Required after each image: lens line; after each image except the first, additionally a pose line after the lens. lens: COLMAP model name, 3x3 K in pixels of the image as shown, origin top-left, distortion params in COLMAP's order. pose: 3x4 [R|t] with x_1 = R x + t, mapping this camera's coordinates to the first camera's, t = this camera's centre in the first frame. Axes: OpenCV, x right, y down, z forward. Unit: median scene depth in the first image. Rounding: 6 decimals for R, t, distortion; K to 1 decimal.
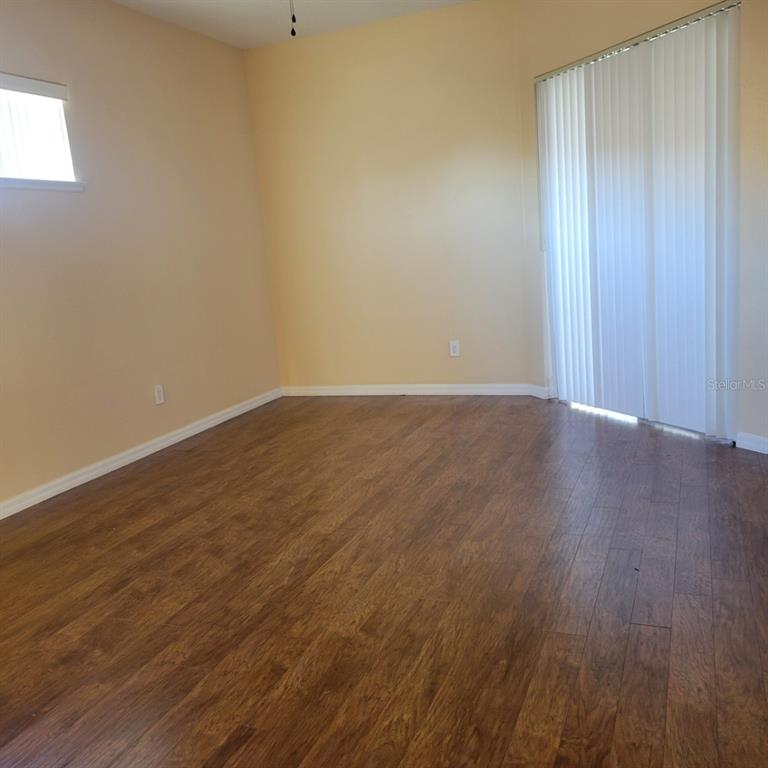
lens RADIAL K [[768.2, 0, 384.3], [0, 768.2, 380.4], [0, 0, 1]] dist [0.066503, -0.031161]
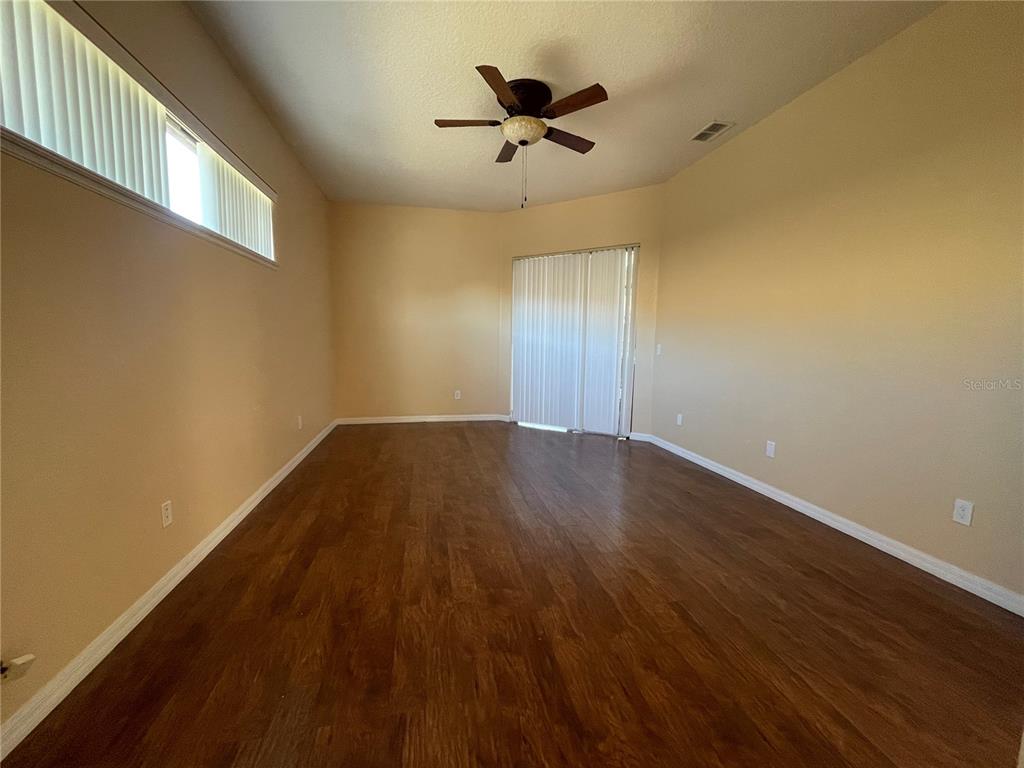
lens RADIAL K [[411.1, 0, 509.3], [0, 411.1, 387.0], [0, 0, 1]] dist [0.000127, 0.000323]
pose [[0.821506, 0.032825, 0.569255, -0.549383], [0.014087, 0.996868, -0.077813, 0.024795], [-0.570026, 0.071943, 0.818471, 0.244118]]
